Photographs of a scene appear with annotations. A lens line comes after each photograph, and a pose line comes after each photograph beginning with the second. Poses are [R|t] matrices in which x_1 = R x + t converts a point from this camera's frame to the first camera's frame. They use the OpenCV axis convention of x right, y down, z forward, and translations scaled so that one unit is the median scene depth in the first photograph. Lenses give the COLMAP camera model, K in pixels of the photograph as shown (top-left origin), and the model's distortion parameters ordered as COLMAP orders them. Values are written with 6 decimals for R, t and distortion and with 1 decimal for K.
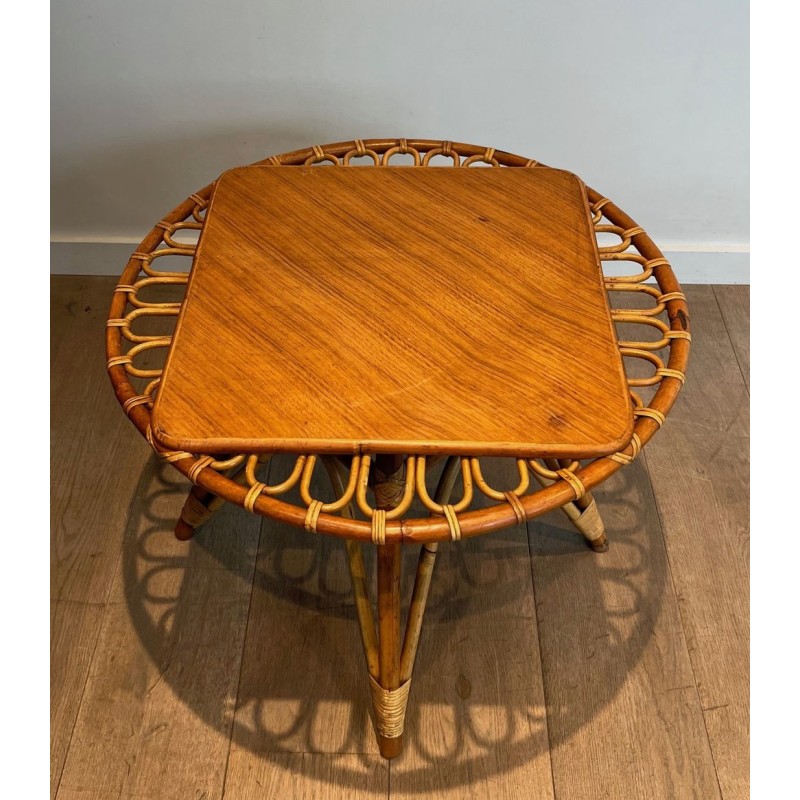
lens RADIAL K [[925.9, 0, 381.0], [0, 925.9, 384.5], [0, 0, 1]] dist [0.023219, -0.029860]
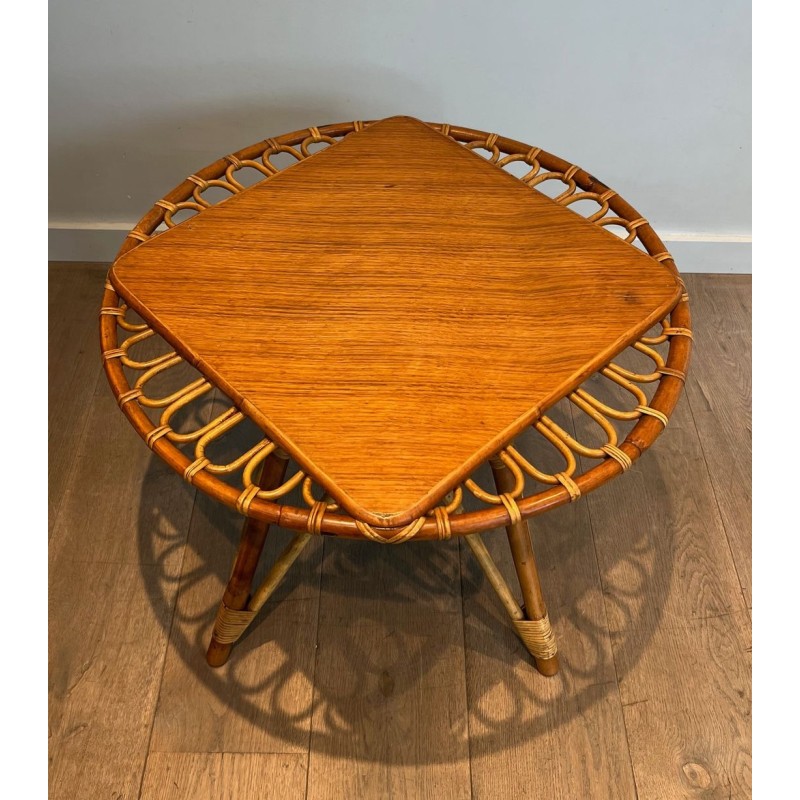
lens RADIAL K [[907.8, 0, 398.4], [0, 907.8, 371.1], [0, 0, 1]] dist [0.026985, -0.030379]
pose [[0.703044, -0.519326, 0.485828, -0.472167], [0.502967, 0.846078, 0.176570, -0.178203], [-0.502746, 0.120218, 0.856034, 0.170712]]
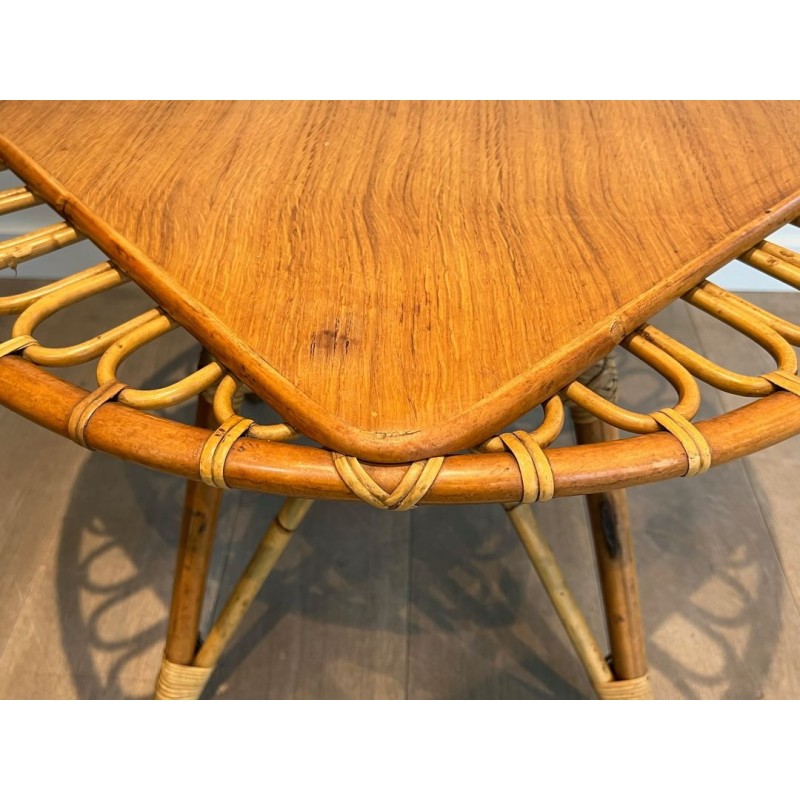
lens RADIAL K [[824.5, 0, 385.3], [0, 824.5, 400.9], [0, 0, 1]] dist [0.006354, 0.010042]
pose [[0.682531, 0.508526, -0.524931, 0.347283], [-0.528166, 0.839641, 0.126664, -0.000379], [0.505165, 0.190799, 0.841667, 0.550805]]
